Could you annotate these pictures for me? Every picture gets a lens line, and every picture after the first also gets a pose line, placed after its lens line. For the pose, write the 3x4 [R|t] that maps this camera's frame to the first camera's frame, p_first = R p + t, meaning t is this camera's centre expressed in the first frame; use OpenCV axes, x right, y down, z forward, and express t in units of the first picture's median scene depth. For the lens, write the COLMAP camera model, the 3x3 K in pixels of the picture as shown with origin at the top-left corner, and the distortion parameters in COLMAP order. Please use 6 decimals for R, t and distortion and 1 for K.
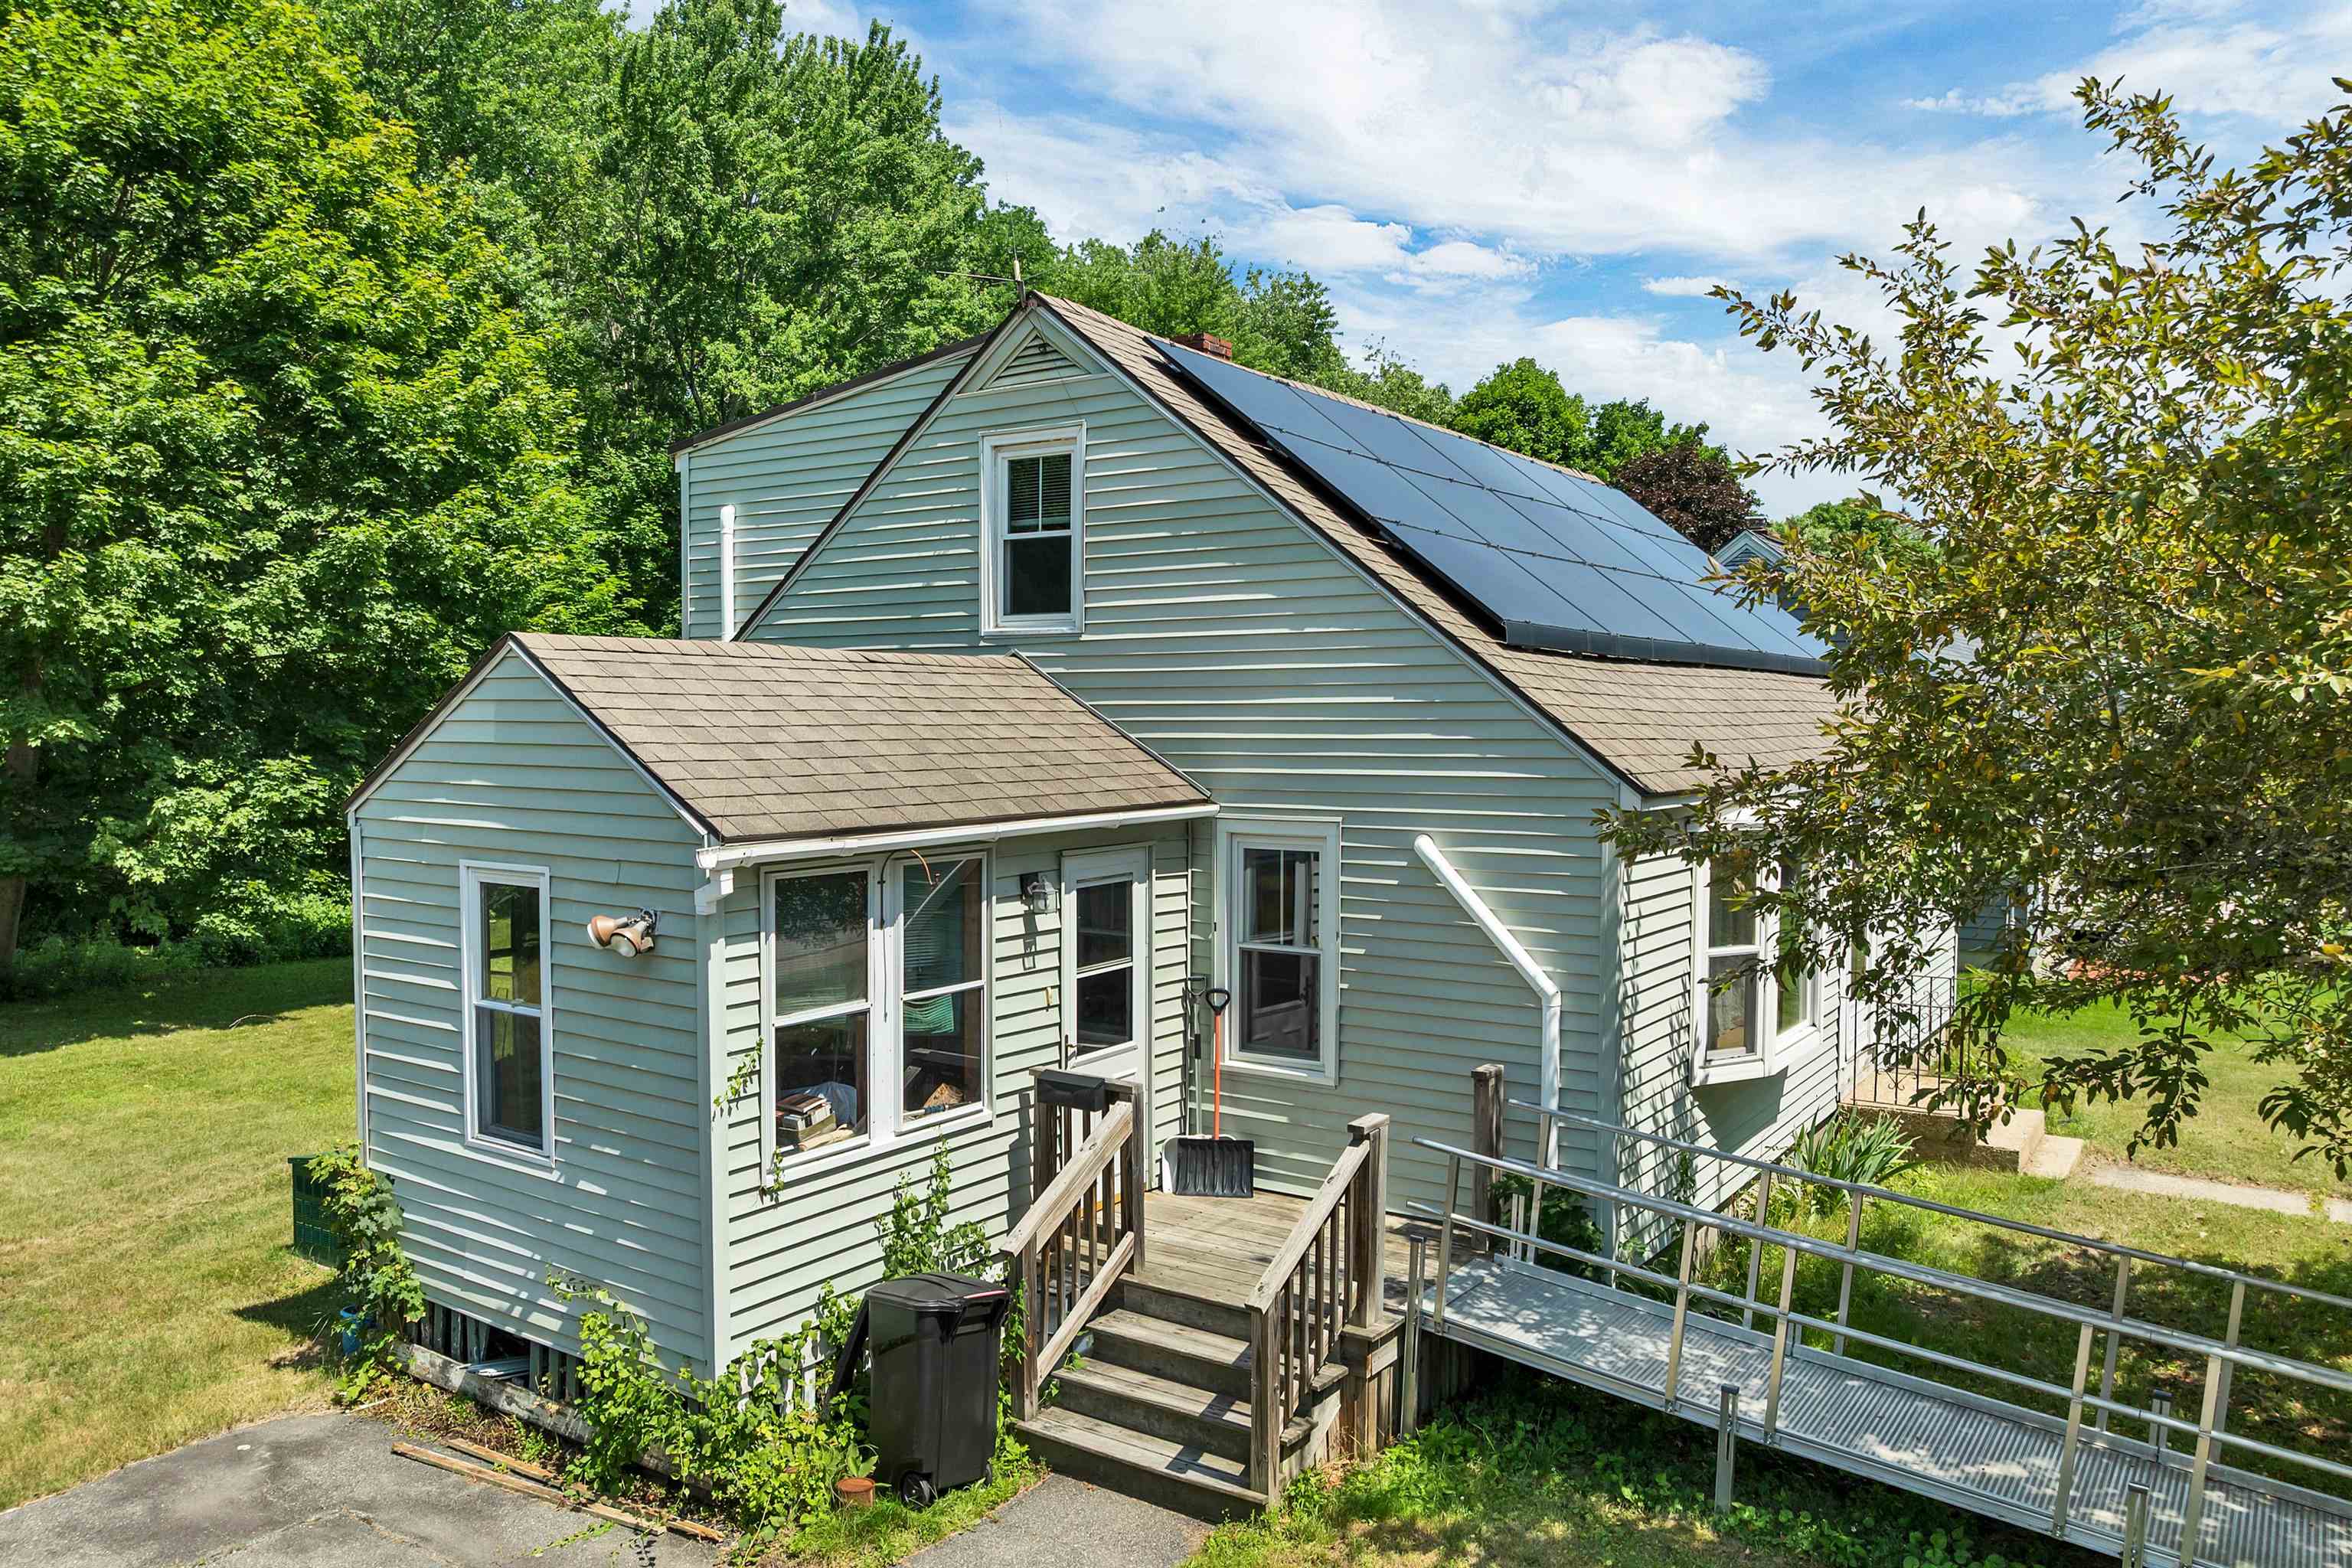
lens RADIAL K [[1691.7, 0, 1189.1], [0, 1691.7, 774.6], [0, 0, 1]] dist [-0.038456, 0.004412]
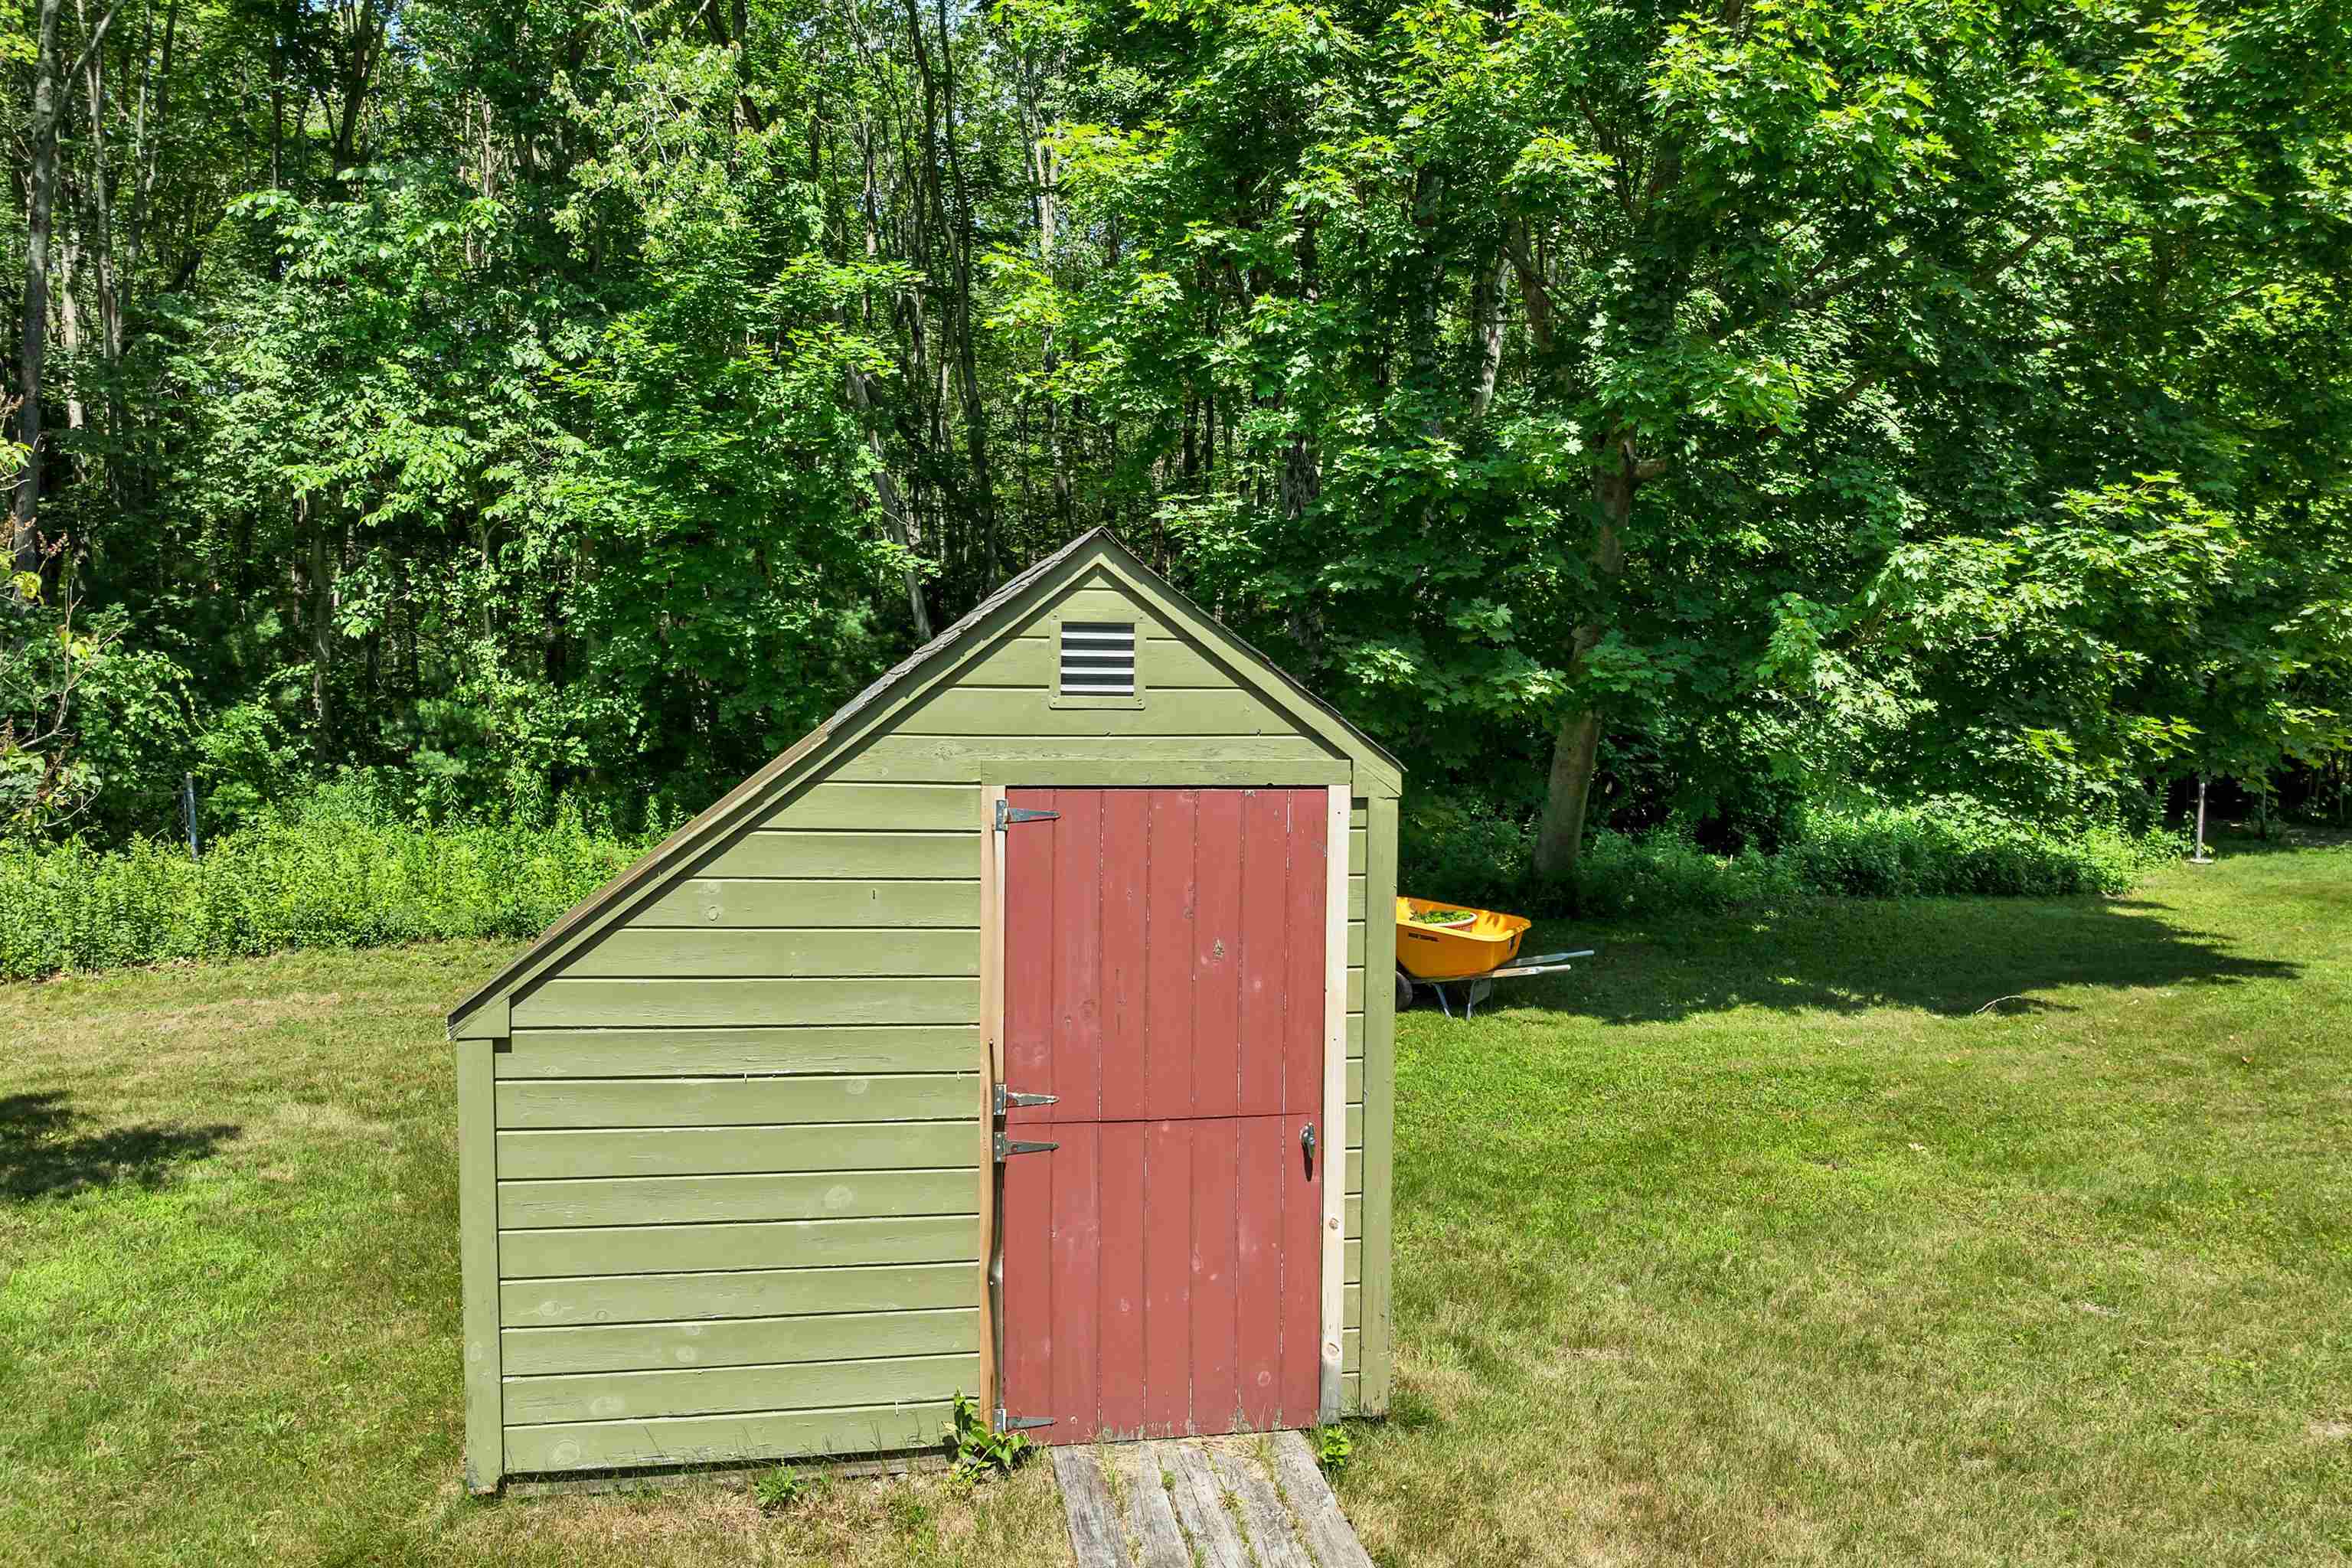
lens RADIAL K [[1691.7, 0, 1189.1], [0, 1691.7, 774.6], [0, 0, 1]] dist [-0.038456, 0.004412]
pose [[0.707830, 0.036493, -0.705439, -0.405498], [-0.023139, 0.999327, 0.028479, 0.071892], [0.706004, -0.003835, 0.708198, 0.486640]]
